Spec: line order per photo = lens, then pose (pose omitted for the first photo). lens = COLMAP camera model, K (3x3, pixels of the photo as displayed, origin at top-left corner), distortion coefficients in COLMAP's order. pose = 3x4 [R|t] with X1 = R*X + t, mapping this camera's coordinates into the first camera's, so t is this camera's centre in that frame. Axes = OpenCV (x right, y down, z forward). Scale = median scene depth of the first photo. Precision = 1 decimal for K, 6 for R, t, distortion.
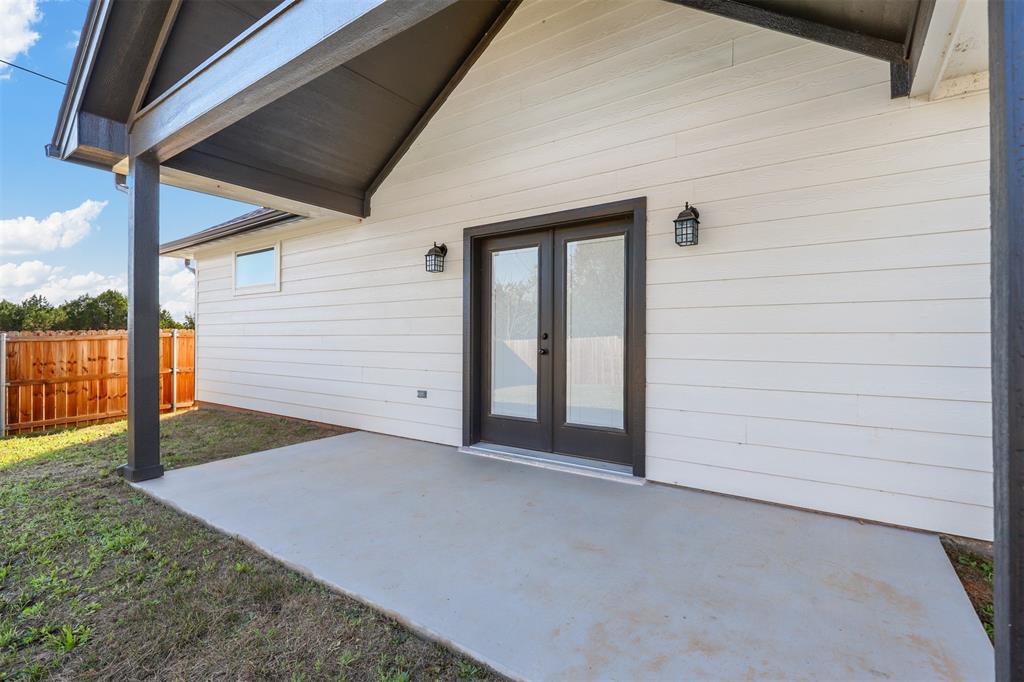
lens RADIAL K [[467.5, 0, 518.7], [0, 467.5, 346.6], [0, 0, 1]] dist [-0.001389, -0.000180]
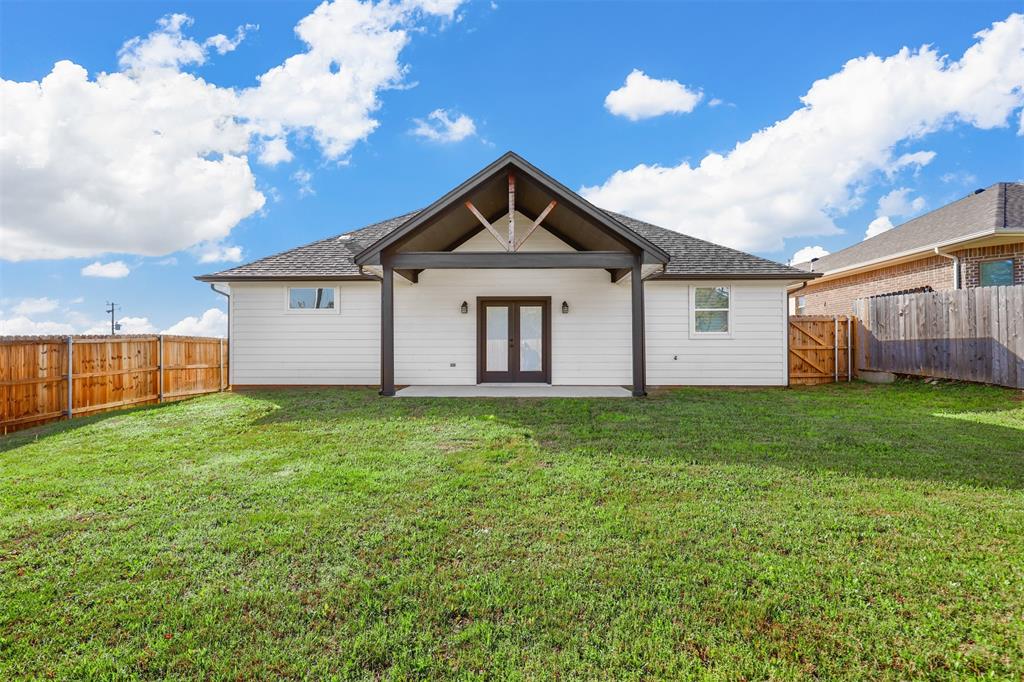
lens RADIAL K [[464.5, 0, 511.2], [0, 464.5, 345.7], [0, 0, 1]] dist [-0.000471, -0.000045]
pose [[0.839144, -0.001098, 0.543908, -1.415546], [0.012505, 0.999773, -0.017275, 0.058167], [-0.543765, 0.021298, 0.838967, -1.265629]]
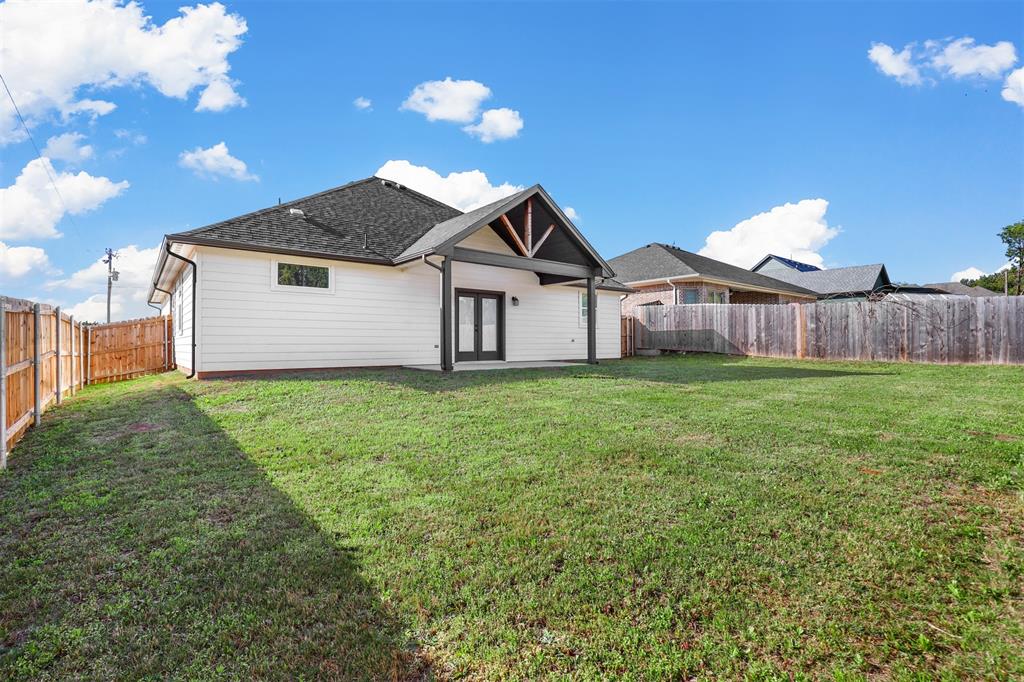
lens RADIAL K [[467.5, 0, 518.7], [0, 467.5, 346.6], [0, 0, 1]] dist [-0.001389, -0.000180]
pose [[0.280660, -0.011257, 0.959741, -3.024667], [0.017676, 0.999822, 0.006558, 0.110298], [-0.959645, 0.015123, 0.280809, -0.208629]]
